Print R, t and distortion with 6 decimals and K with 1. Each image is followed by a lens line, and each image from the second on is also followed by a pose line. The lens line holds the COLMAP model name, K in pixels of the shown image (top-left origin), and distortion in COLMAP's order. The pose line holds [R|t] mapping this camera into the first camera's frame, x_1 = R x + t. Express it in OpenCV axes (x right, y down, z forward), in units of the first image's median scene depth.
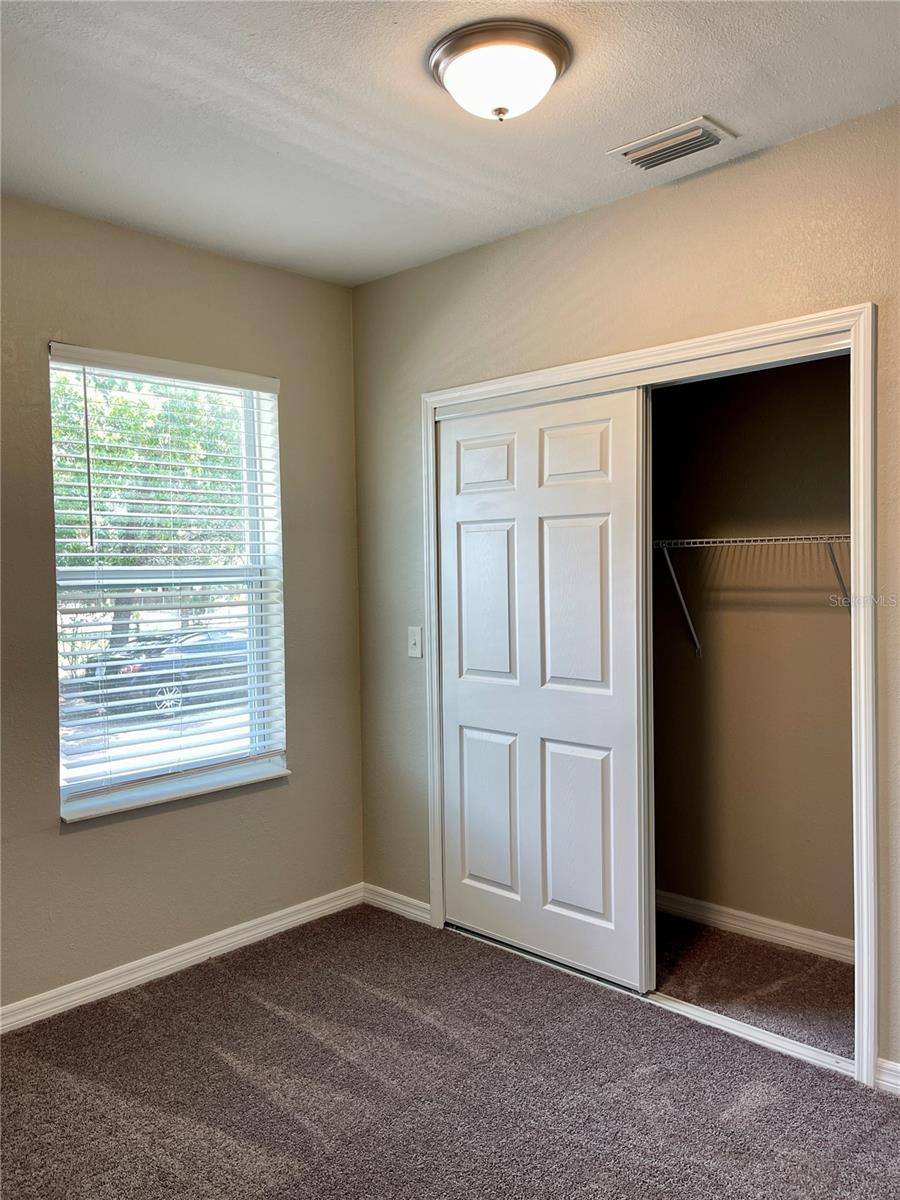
lens RADIAL K [[920.6, 0, 438.3], [0, 920.6, 601.3], [0, 0, 1]] dist [0.078624, -0.098169]
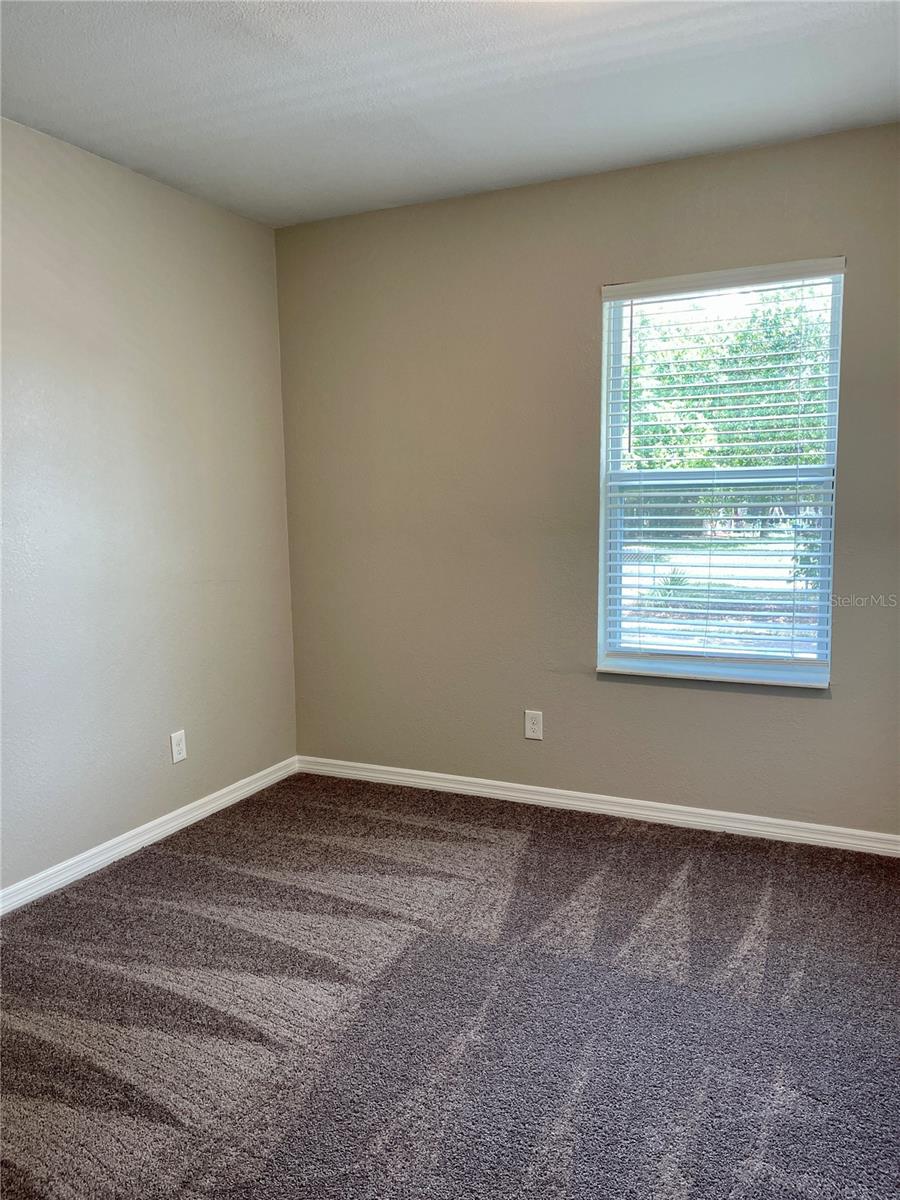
lens RADIAL K [[920.6, 0, 438.3], [0, 920.6, 601.3], [0, 0, 1]] dist [0.078624, -0.098169]
pose [[0.304435, 0.122824, -0.944581, 0.692099], [-0.021111, 0.992278, 0.122222, -0.009206], [0.952299, -0.017268, 0.304678, 0.385890]]
